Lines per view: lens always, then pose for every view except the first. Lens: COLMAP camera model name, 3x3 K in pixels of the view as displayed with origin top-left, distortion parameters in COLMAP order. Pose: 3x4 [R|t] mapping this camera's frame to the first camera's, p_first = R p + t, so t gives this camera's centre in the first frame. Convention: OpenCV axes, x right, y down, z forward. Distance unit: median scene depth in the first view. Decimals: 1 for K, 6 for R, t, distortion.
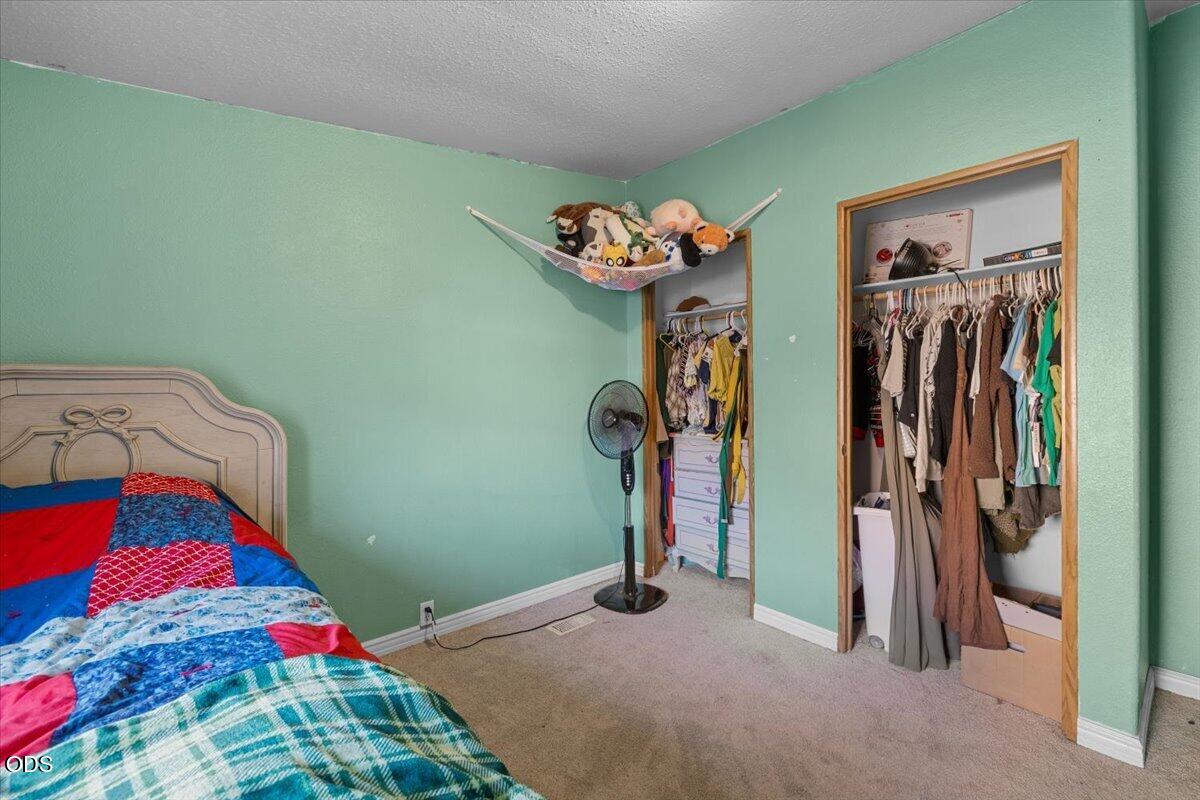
lens RADIAL K [[522.9, 0, 598.1], [0, 522.9, 378.4], [0, 0, 1]] dist [0.008859, -0.000904]
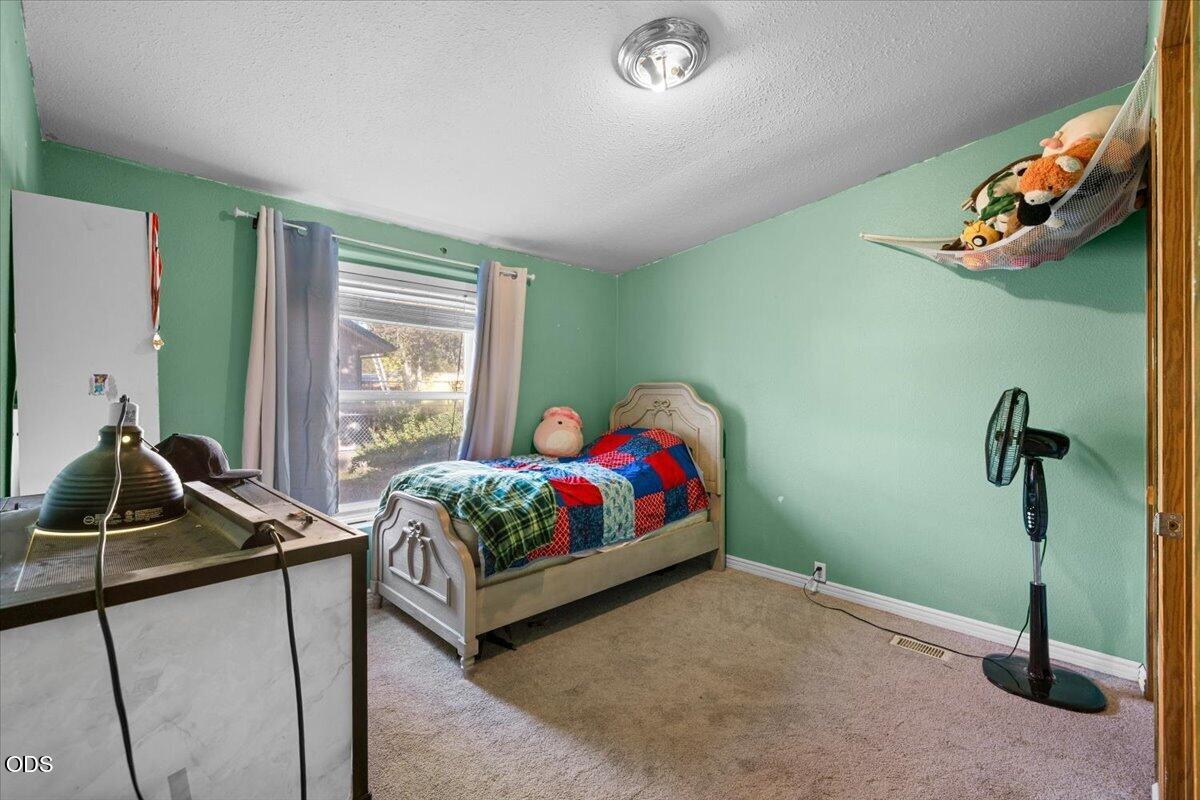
lens RADIAL K [[522.9, 0, 600.2], [0, 522.9, 394.1], [0, 0, 1]] dist [0.008859, -0.000904]
pose [[0.048911, 0.013640, -0.998710, 0.919834], [0.002071, 0.999903, 0.013758, 0.000047], [0.998801, -0.002741, 0.048878, 0.414285]]
